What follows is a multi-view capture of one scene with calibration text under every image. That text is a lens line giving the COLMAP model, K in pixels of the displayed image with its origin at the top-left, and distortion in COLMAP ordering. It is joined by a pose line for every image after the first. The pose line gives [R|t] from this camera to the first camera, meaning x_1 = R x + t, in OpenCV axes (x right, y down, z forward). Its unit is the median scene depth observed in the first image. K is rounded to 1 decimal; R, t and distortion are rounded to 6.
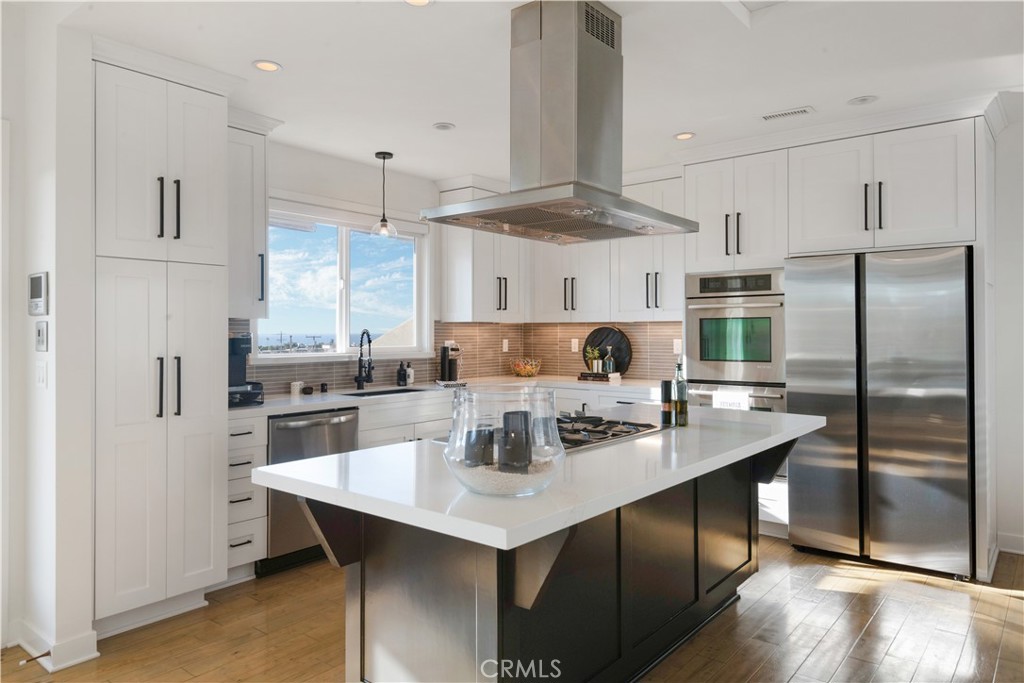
lens RADIAL K [[684.4, 0, 497.3], [0, 684.4, 337.6], [0, 0, 1]] dist [0.004691, 0.001201]
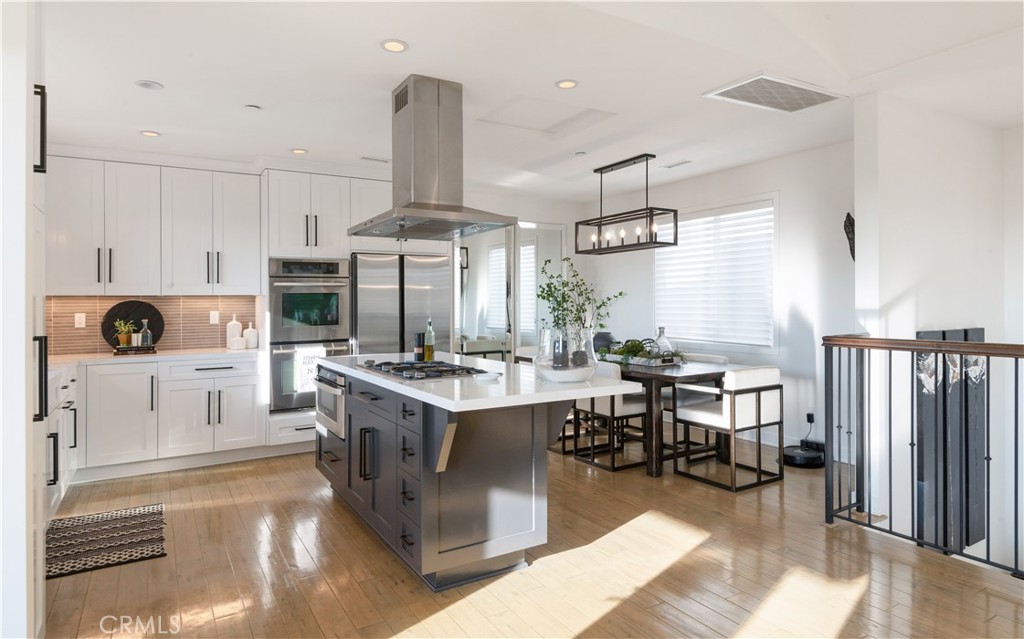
lens RADIAL K [[602.7, 0, 514.3], [0, 602.7, 301.1], [0, 0, 1]] dist [0.000874, 0.000052]
pose [[0.325990, 0.003351, 0.945367, -0.552683], [0.015236, 0.999845, -0.008798, 0.001797], [-0.945251, 0.017271, 0.325888, 0.214346]]
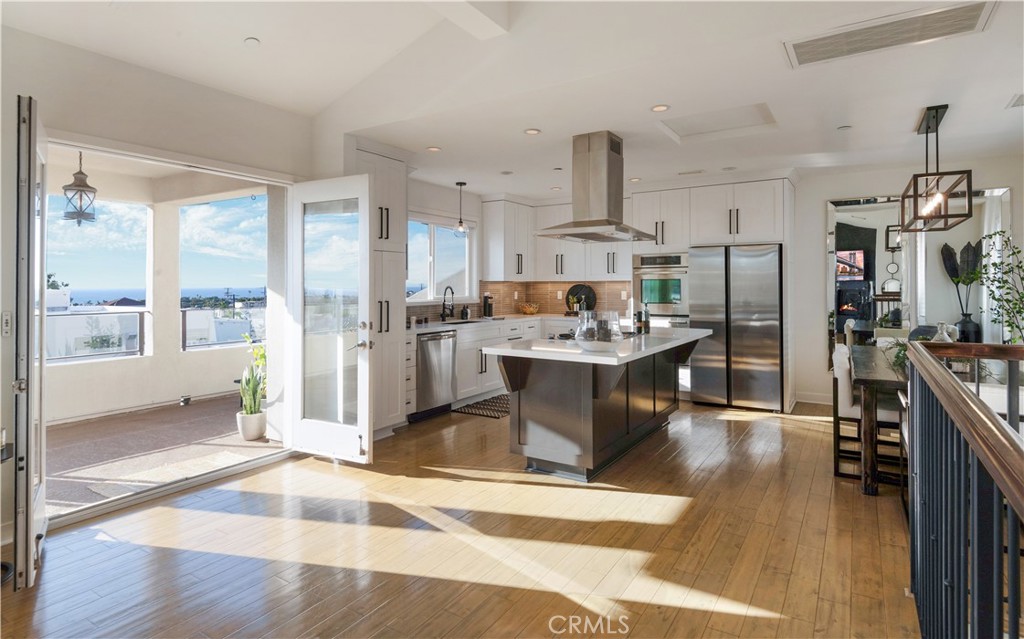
lens RADIAL K [[540.8, 0, 528.4], [0, 540.8, 282.6], [0, 0, 1]] dist [-0.006158, -0.001136]
pose [[0.988570, 0.002663, 0.150739, -0.183225], [-0.000504, 0.999897, -0.014360, -0.000062], [-0.150762, 0.014120, 0.988469, -0.307435]]
